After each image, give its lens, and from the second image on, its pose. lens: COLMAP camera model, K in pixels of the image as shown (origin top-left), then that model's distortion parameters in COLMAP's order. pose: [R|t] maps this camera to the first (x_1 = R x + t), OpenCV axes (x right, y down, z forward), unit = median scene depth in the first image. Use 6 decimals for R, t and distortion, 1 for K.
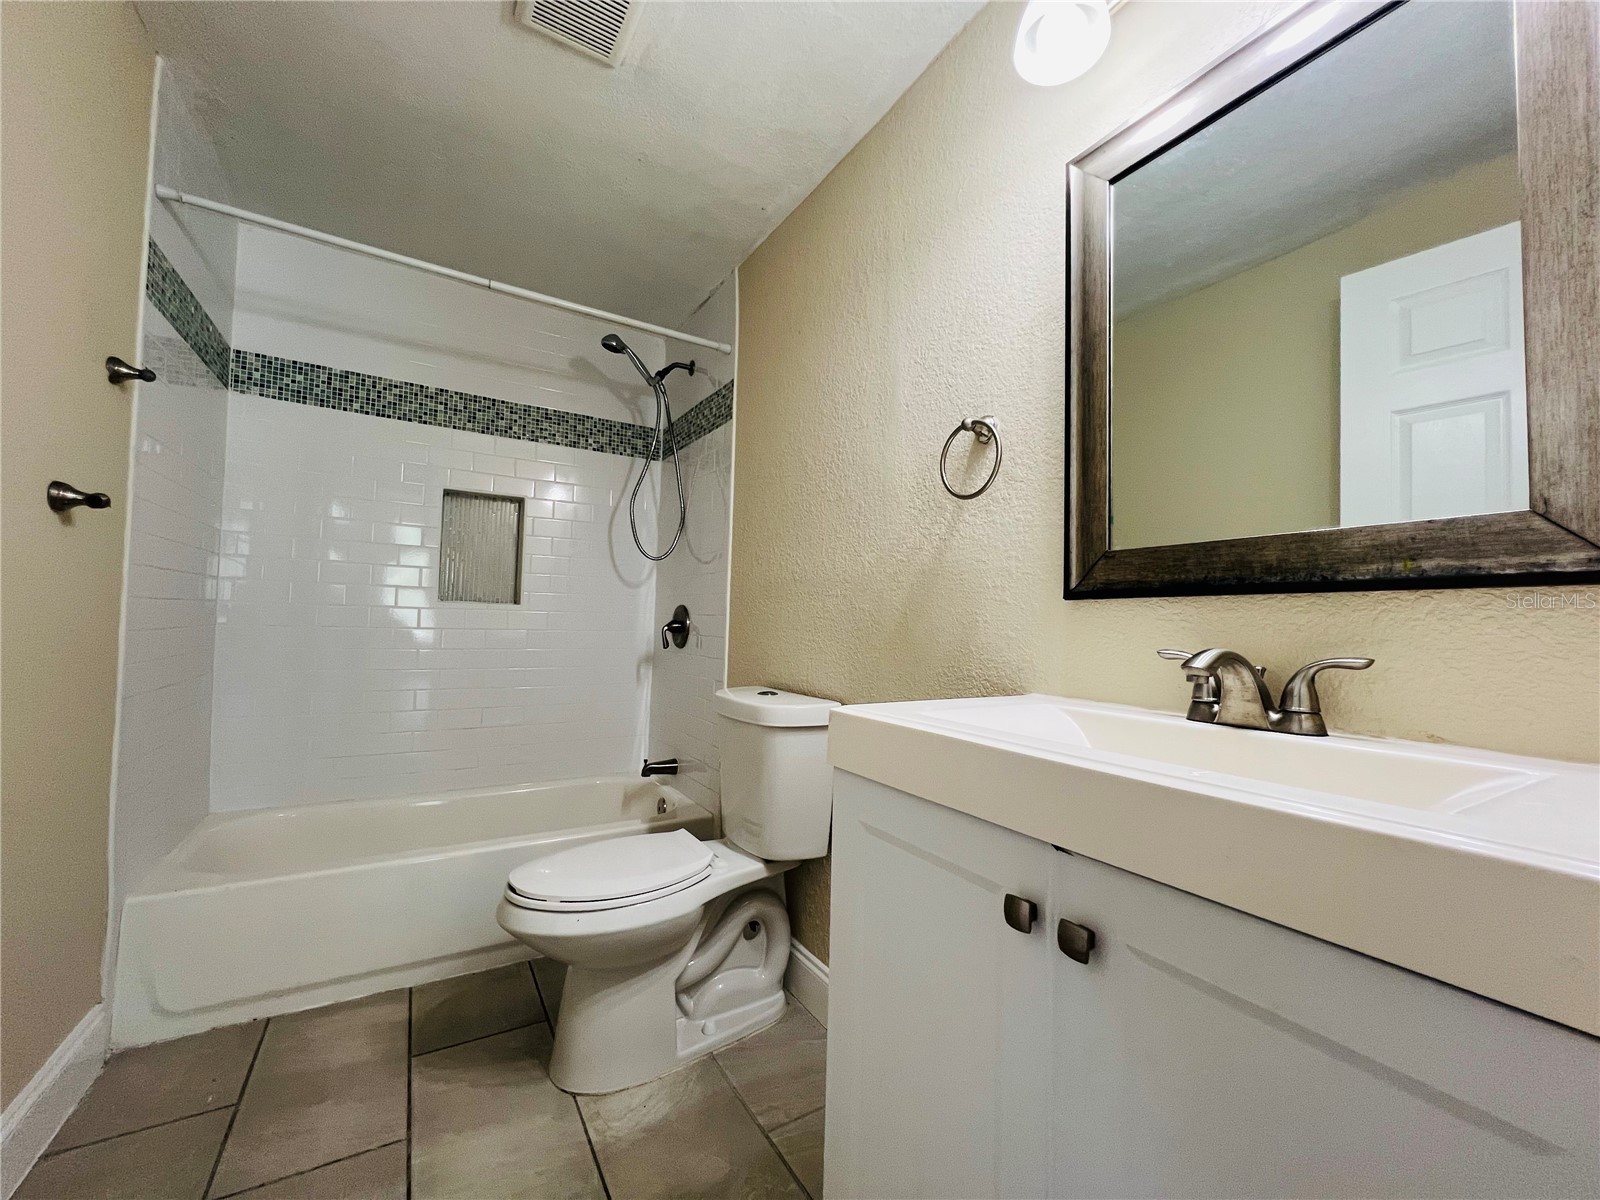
lens RADIAL K [[640.2, 0, 801.4], [0, 640.2, 598.6], [0, 0, 1]] dist [-0.001092, 0.000659]
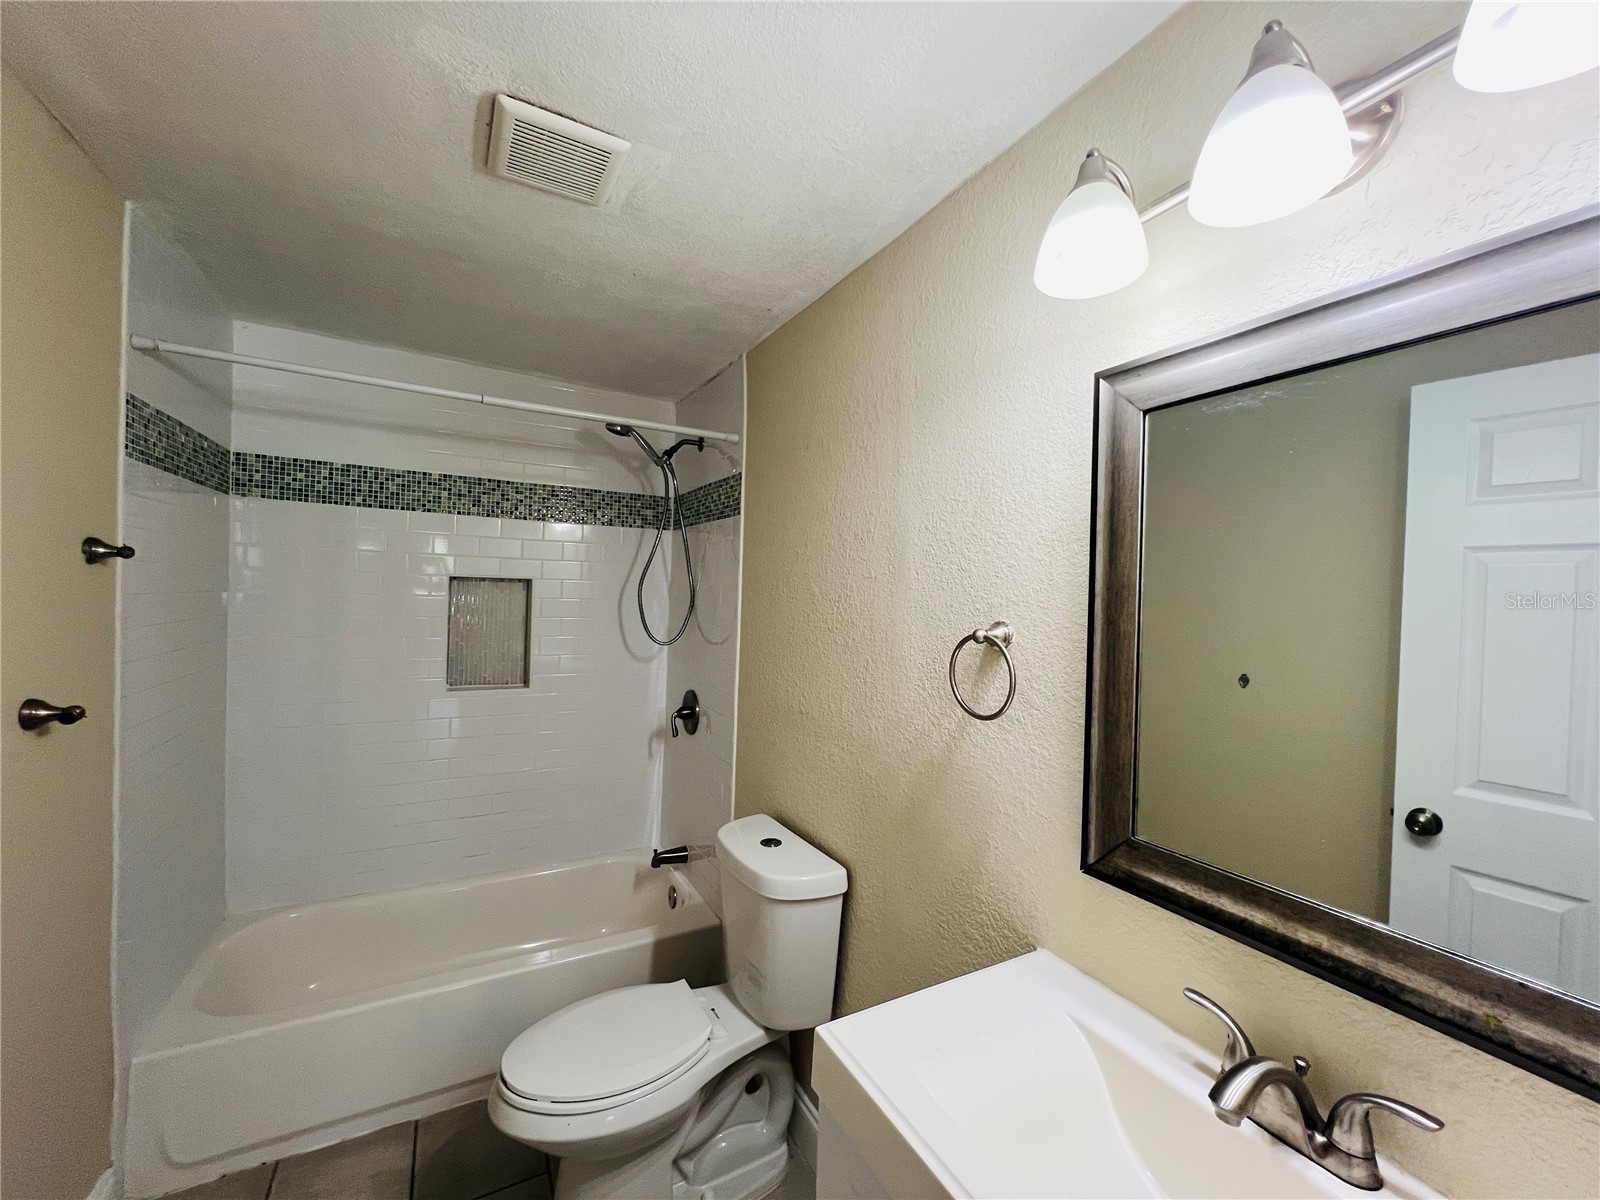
lens RADIAL K [[640.2, 0, 800.6], [0, 640.2, 602.3], [0, 0, 1]] dist [-0.001092, 0.000659]
pose [[0.998999, 0.004023, -0.044551, 0.034799], [-0.002062, 0.999030, 0.043975, -0.266582], [0.044684, -0.043840, 0.998039, 0.063570]]
